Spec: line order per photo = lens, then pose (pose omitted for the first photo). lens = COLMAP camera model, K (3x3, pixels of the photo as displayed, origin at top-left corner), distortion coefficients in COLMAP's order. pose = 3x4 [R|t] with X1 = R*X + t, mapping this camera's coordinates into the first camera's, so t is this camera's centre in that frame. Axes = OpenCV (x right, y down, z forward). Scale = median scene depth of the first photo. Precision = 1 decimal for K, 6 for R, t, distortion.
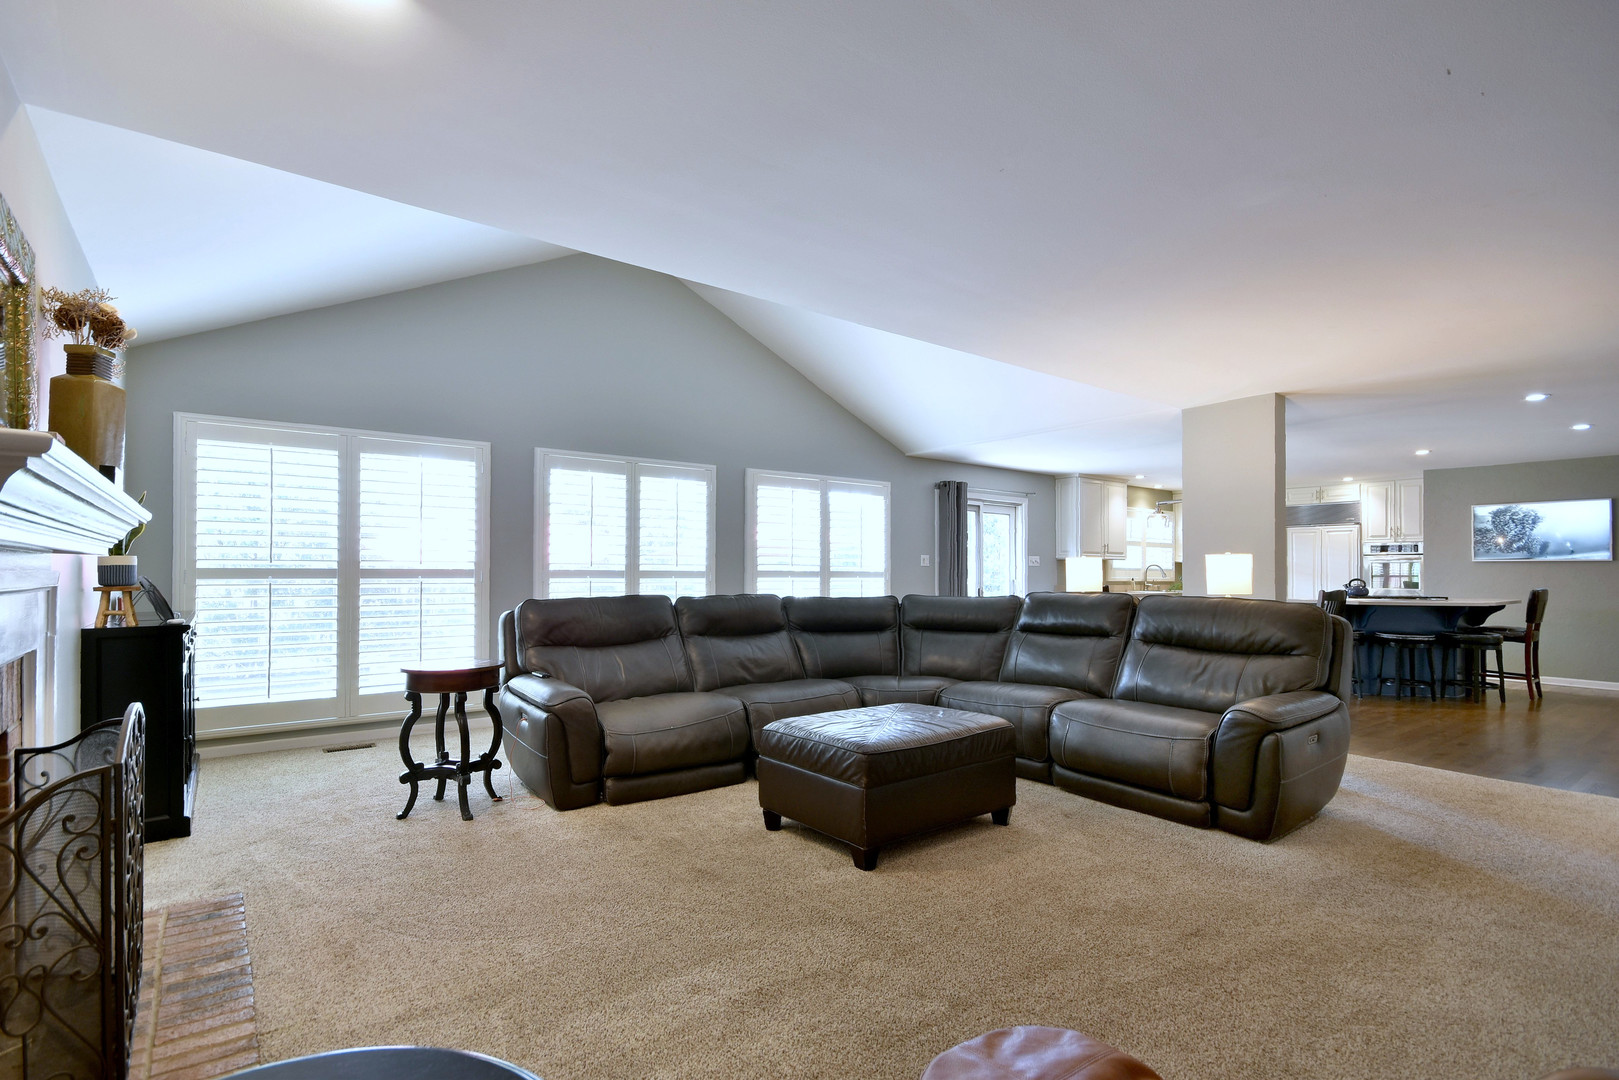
lens RADIAL K [[788.2, 0, 749.4], [0, 788.2, 560.8], [0, 0, 1]] dist [0.001669, -0.010221]
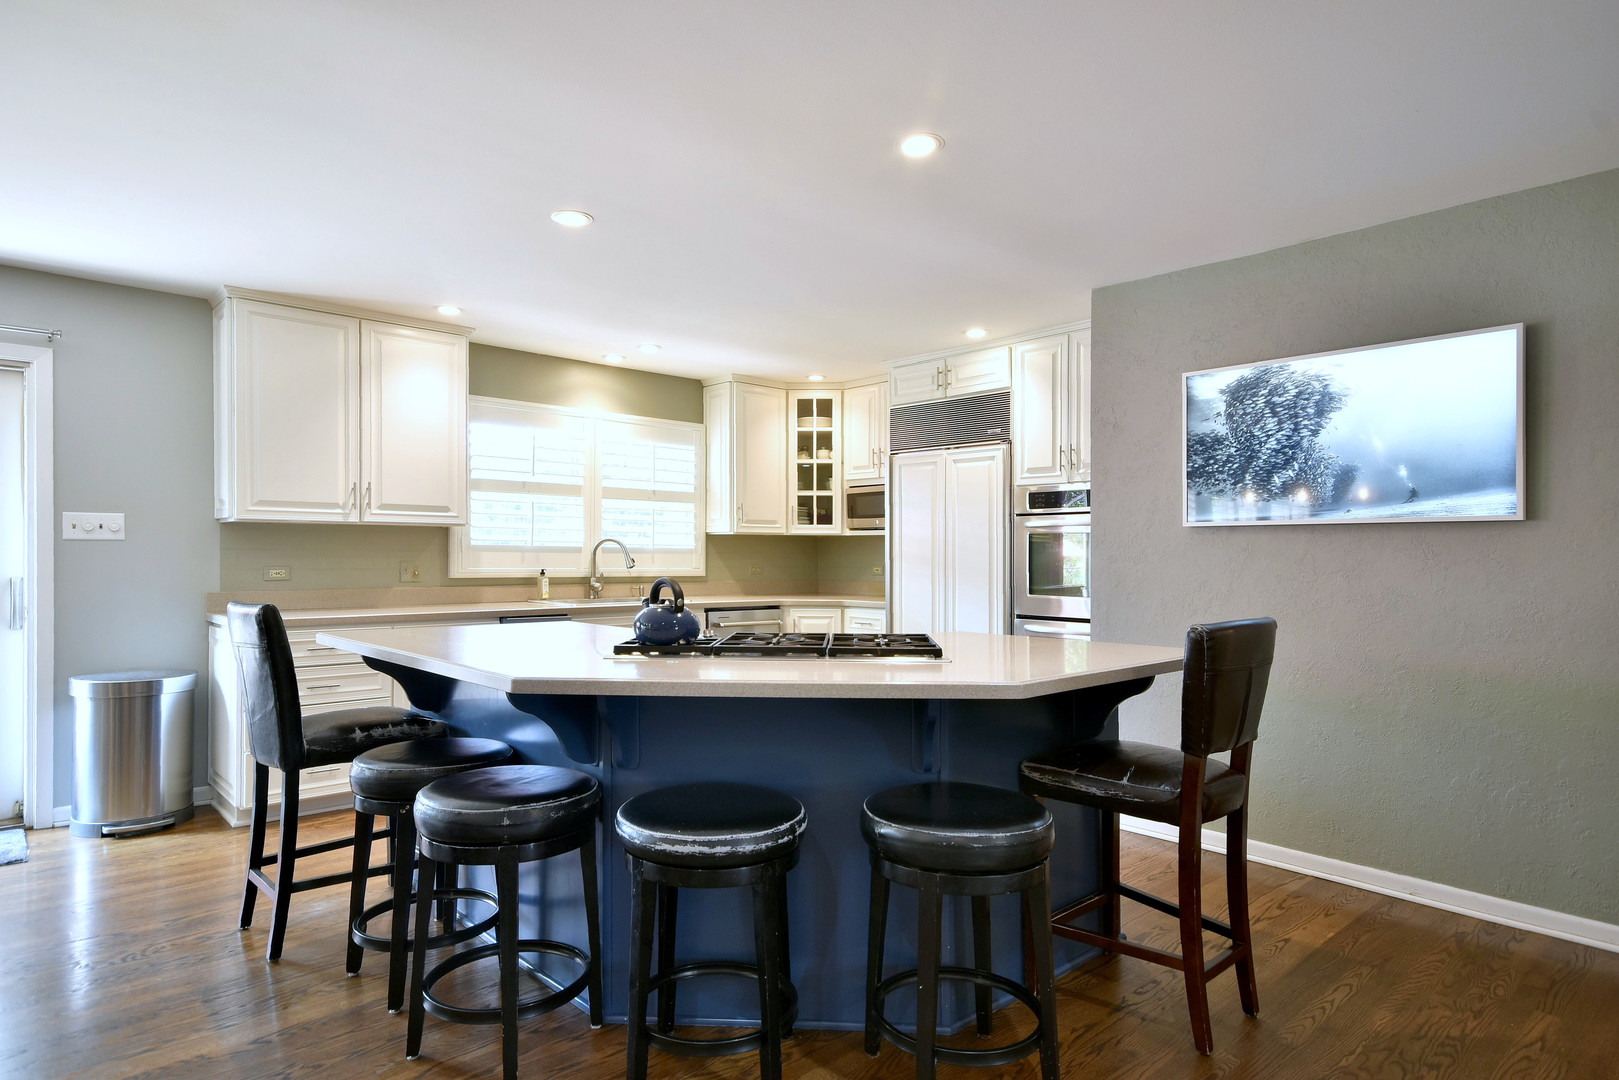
lens RADIAL K [[927.7, 0, 804.2], [0, 927.7, 551.6], [0, 0, 1]] dist [0.009412, -0.000293]
pose [[0.991821, -0.001382, 0.127629, 0.700142], [-0.000089, 0.999934, 0.011523, 0.007653], [-0.127637, -0.011440, 0.991755, 0.599853]]
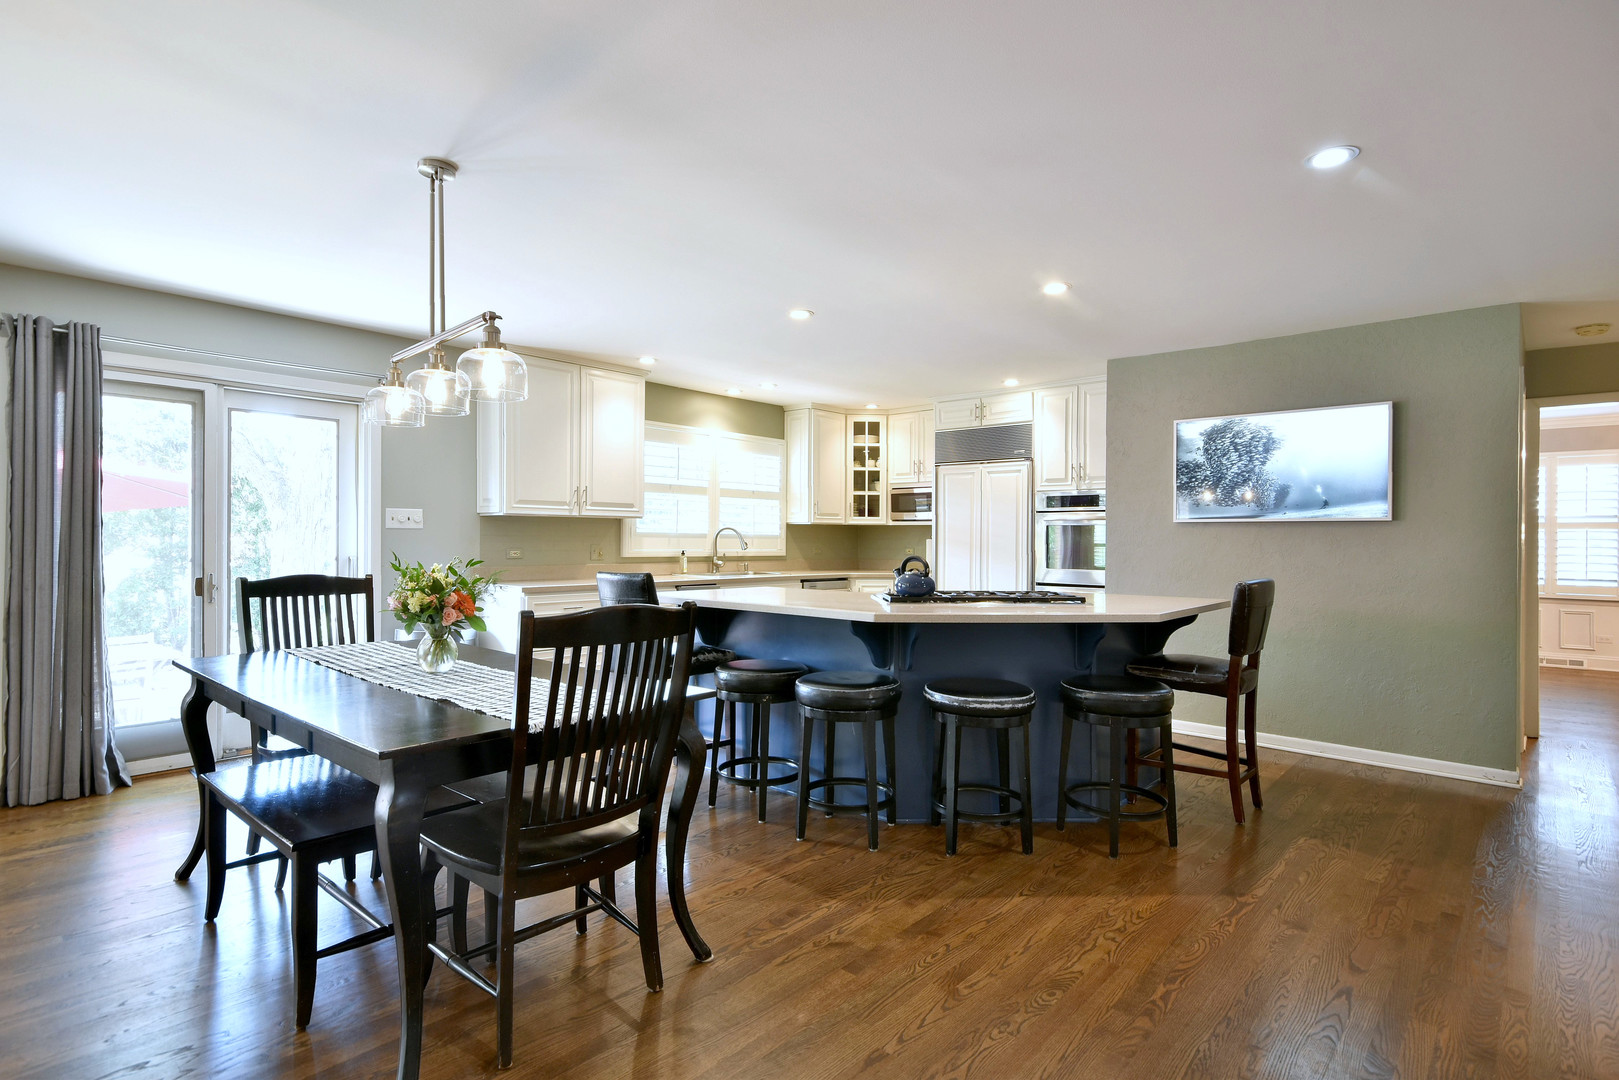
lens RADIAL K [[828.5, 0, 809.5], [0, 828.5, 540.0], [0, 0, 1]] dist [0.000373, 0.000674]
pose [[0.973172, -0.000766, 0.230079, 0.544483], [-0.003298, 0.999845, 0.017279, 0.004270], [-0.230057, -0.017574, 0.973019, 0.496409]]
